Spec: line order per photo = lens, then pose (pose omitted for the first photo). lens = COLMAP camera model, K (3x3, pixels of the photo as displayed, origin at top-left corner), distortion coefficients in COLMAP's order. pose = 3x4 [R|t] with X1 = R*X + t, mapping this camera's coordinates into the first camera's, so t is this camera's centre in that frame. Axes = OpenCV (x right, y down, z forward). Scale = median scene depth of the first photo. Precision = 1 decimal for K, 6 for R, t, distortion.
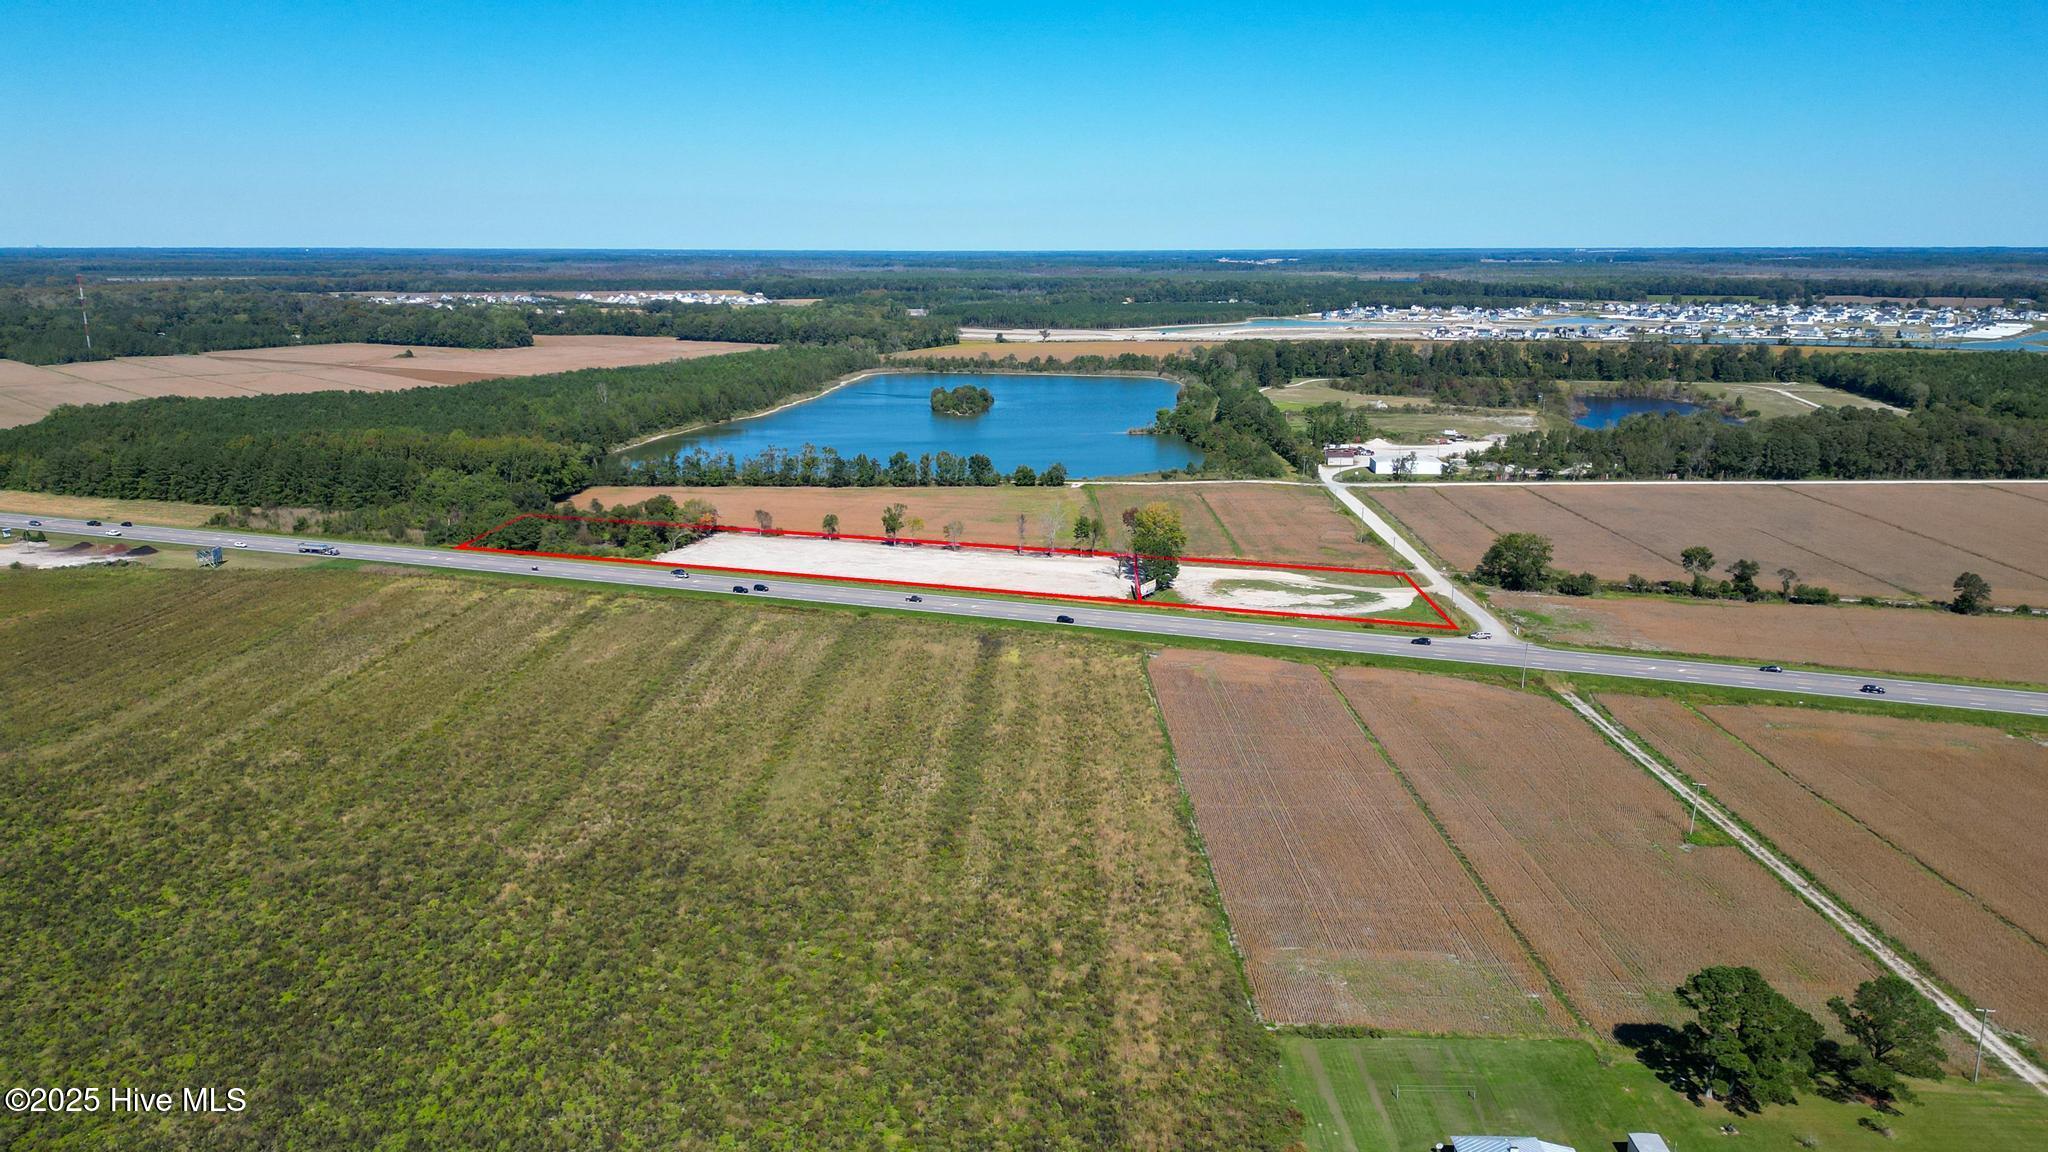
lens RADIAL K [[1365.6, 0, 1075.8], [0, 1365.6, 578.6], [0, 0, 1]] dist [0.093364, -0.092352]
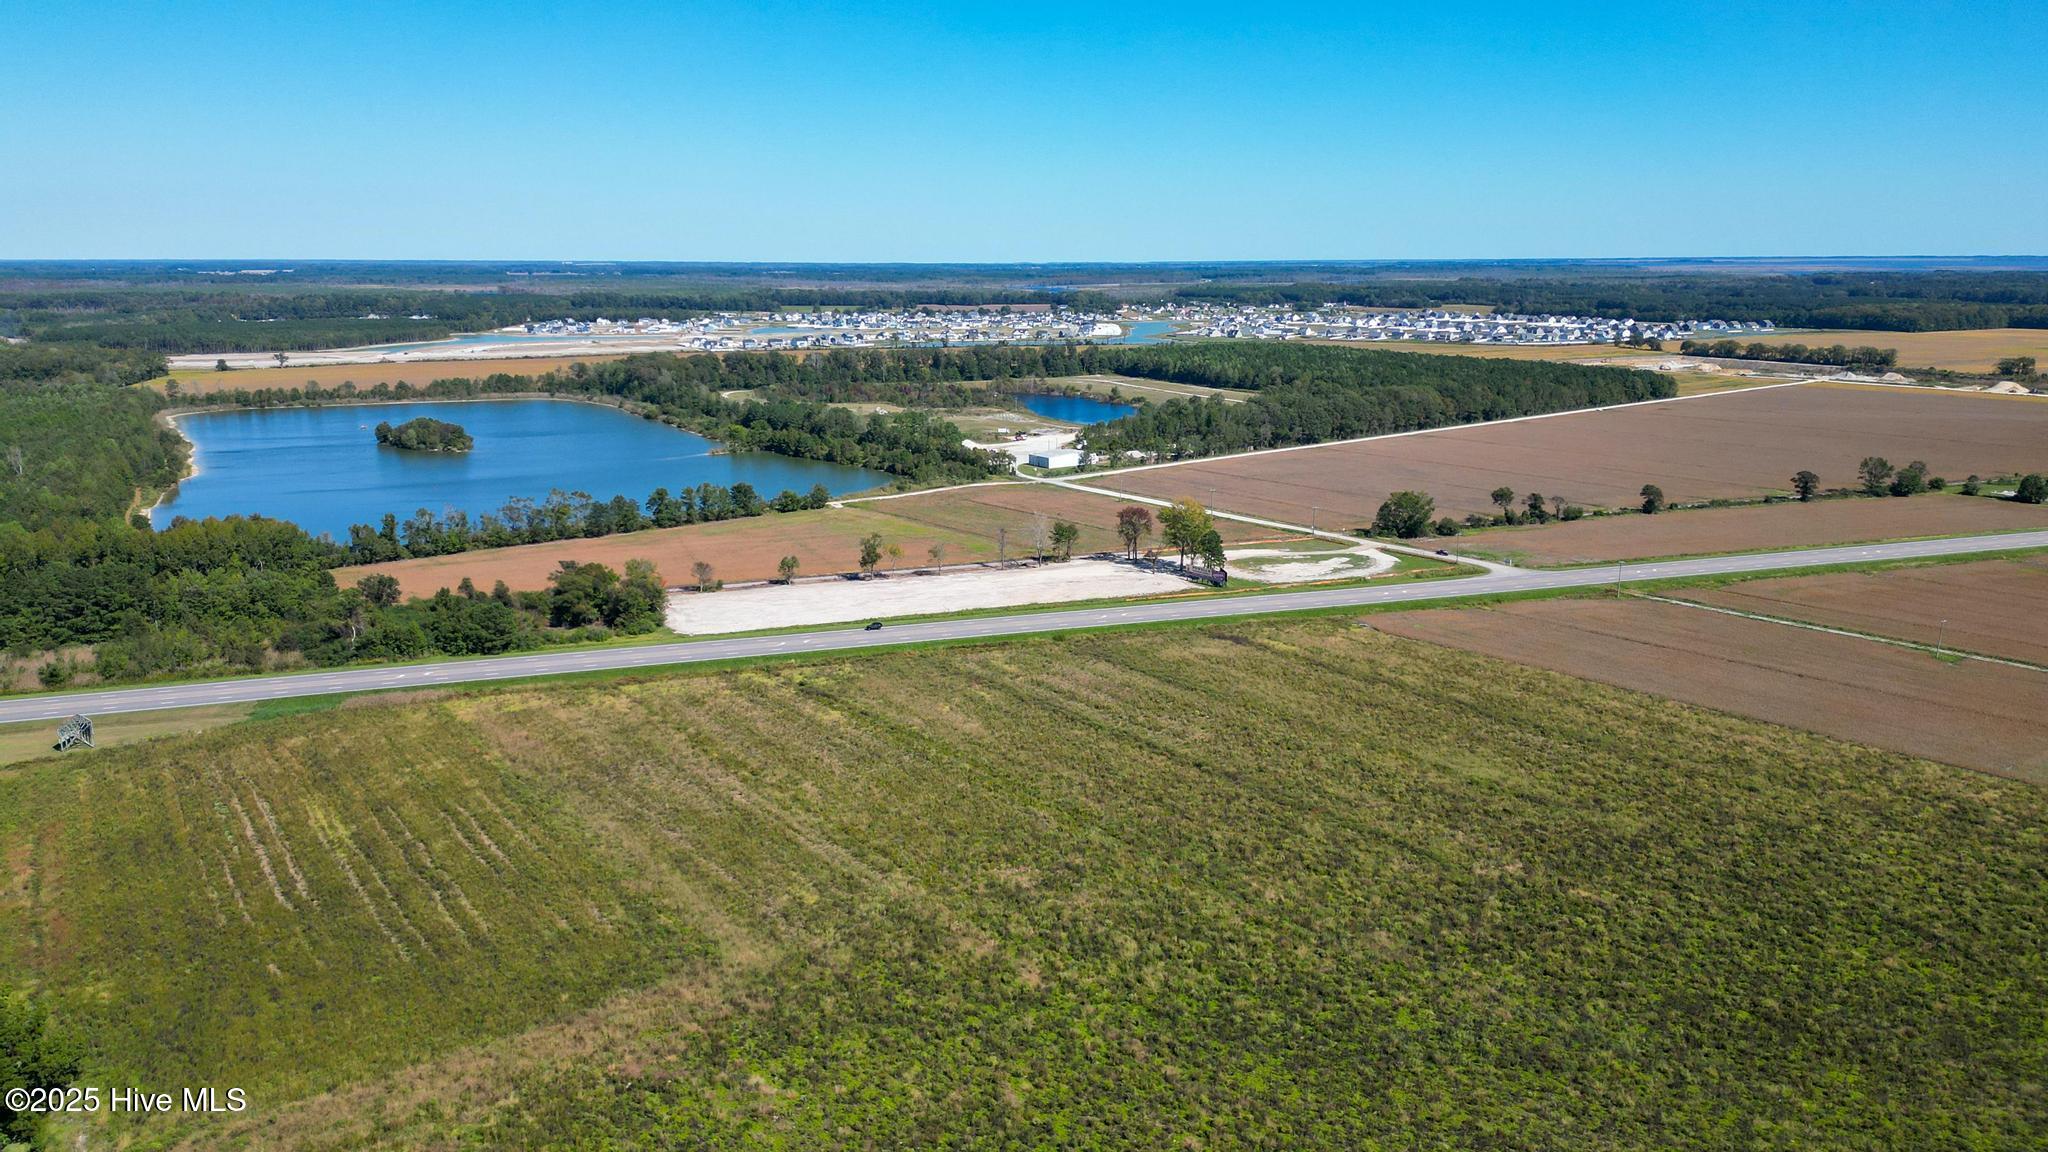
lens RADIAL K [[1365.6, 0, 1075.8], [0, 1365.6, 578.6], [0, 0, 1]] dist [0.093364, -0.092352]
pose [[0.795912, -0.138506, 0.589355, -0.449696], [0.143864, 0.988863, 0.038110, -0.031723], [-0.588070, 0.054455, 0.806974, 0.146489]]
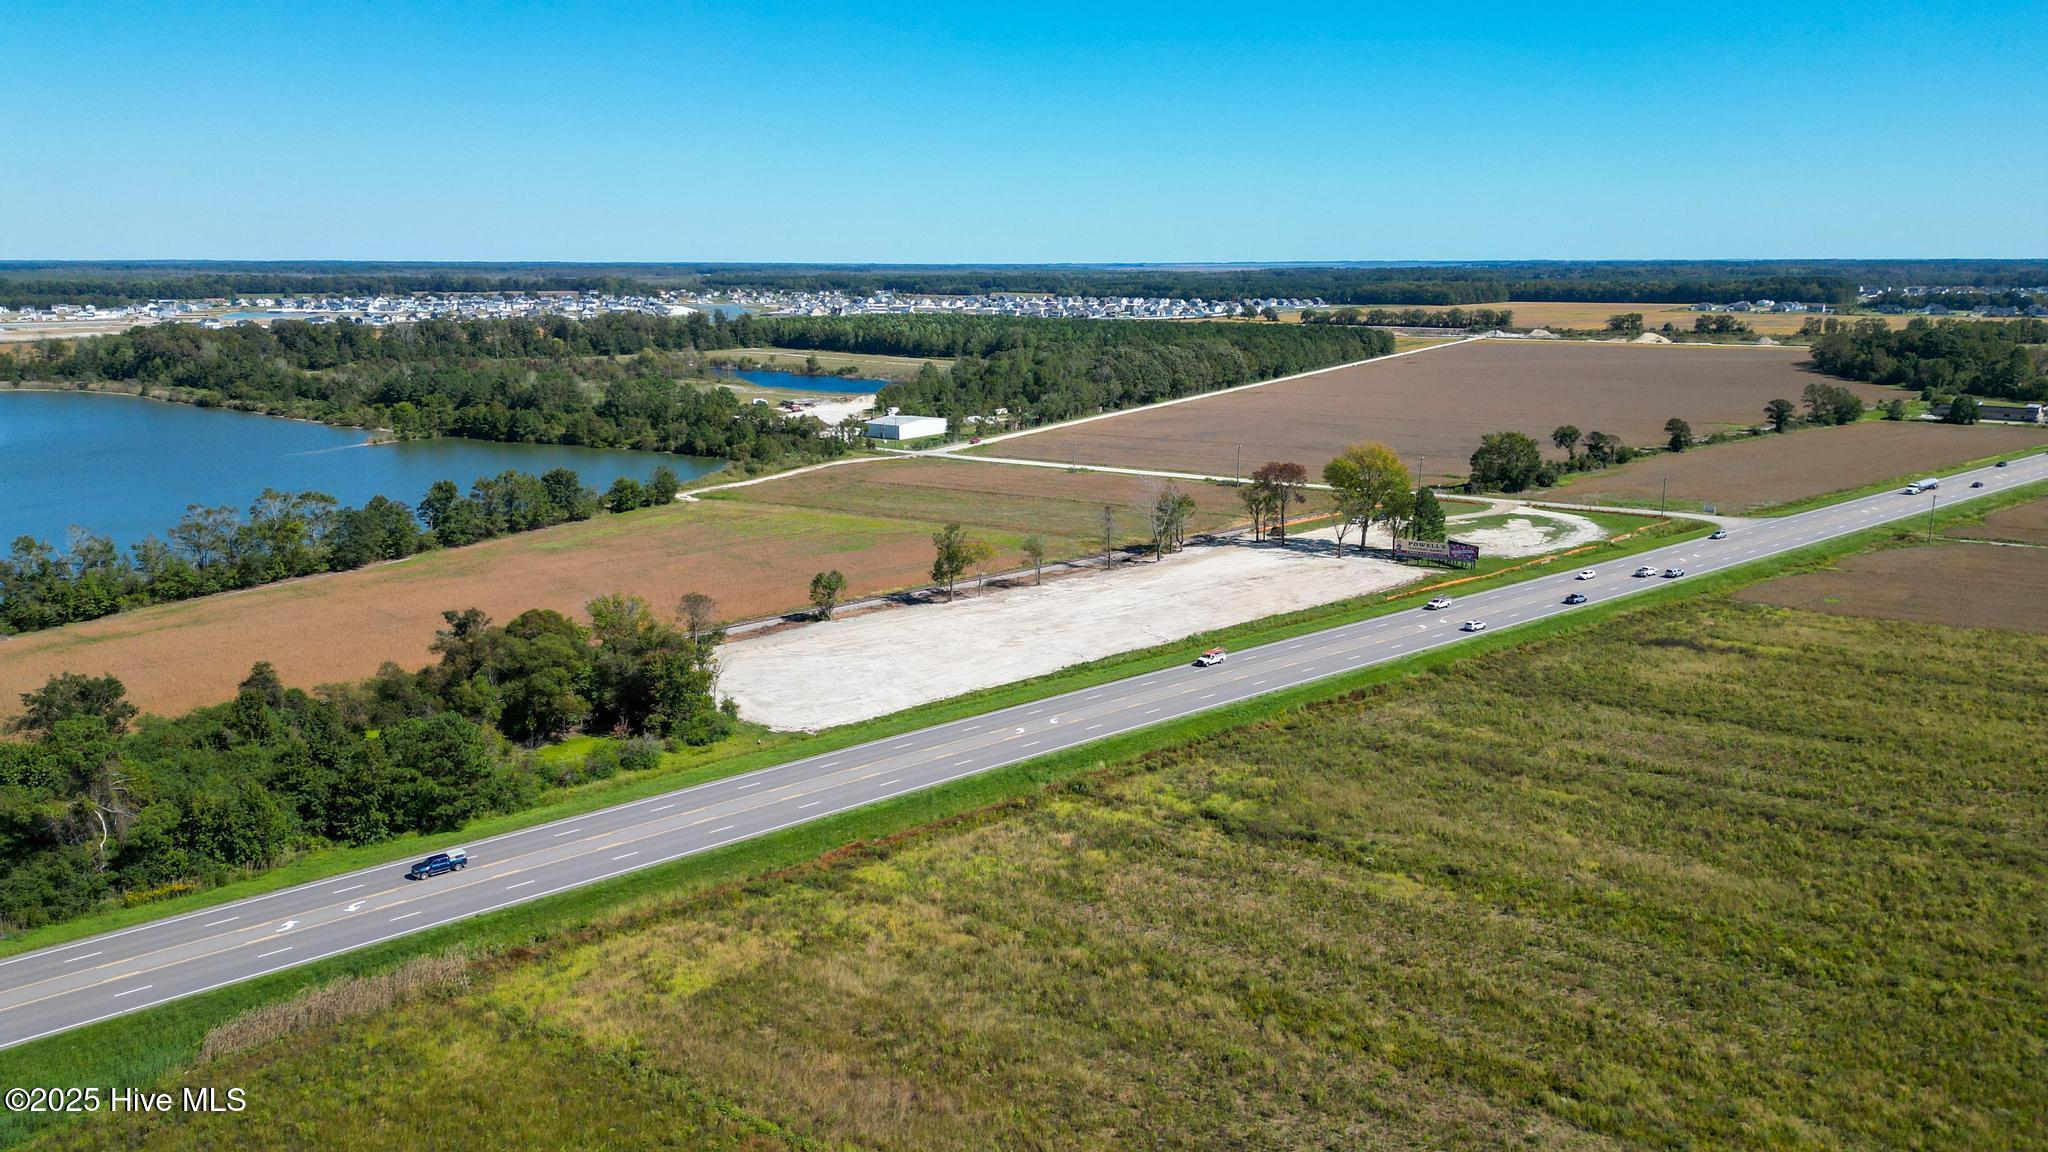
lens RADIAL K [[1365.6, 0, 1075.8], [0, 1365.6, 578.6], [0, 0, 1]] dist [0.093364, -0.092352]
pose [[0.545661, -0.194668, 0.815082, -0.446482], [0.197768, 0.975085, 0.100484, -0.062583], [-0.814335, 0.106367, 0.570564, 0.509910]]
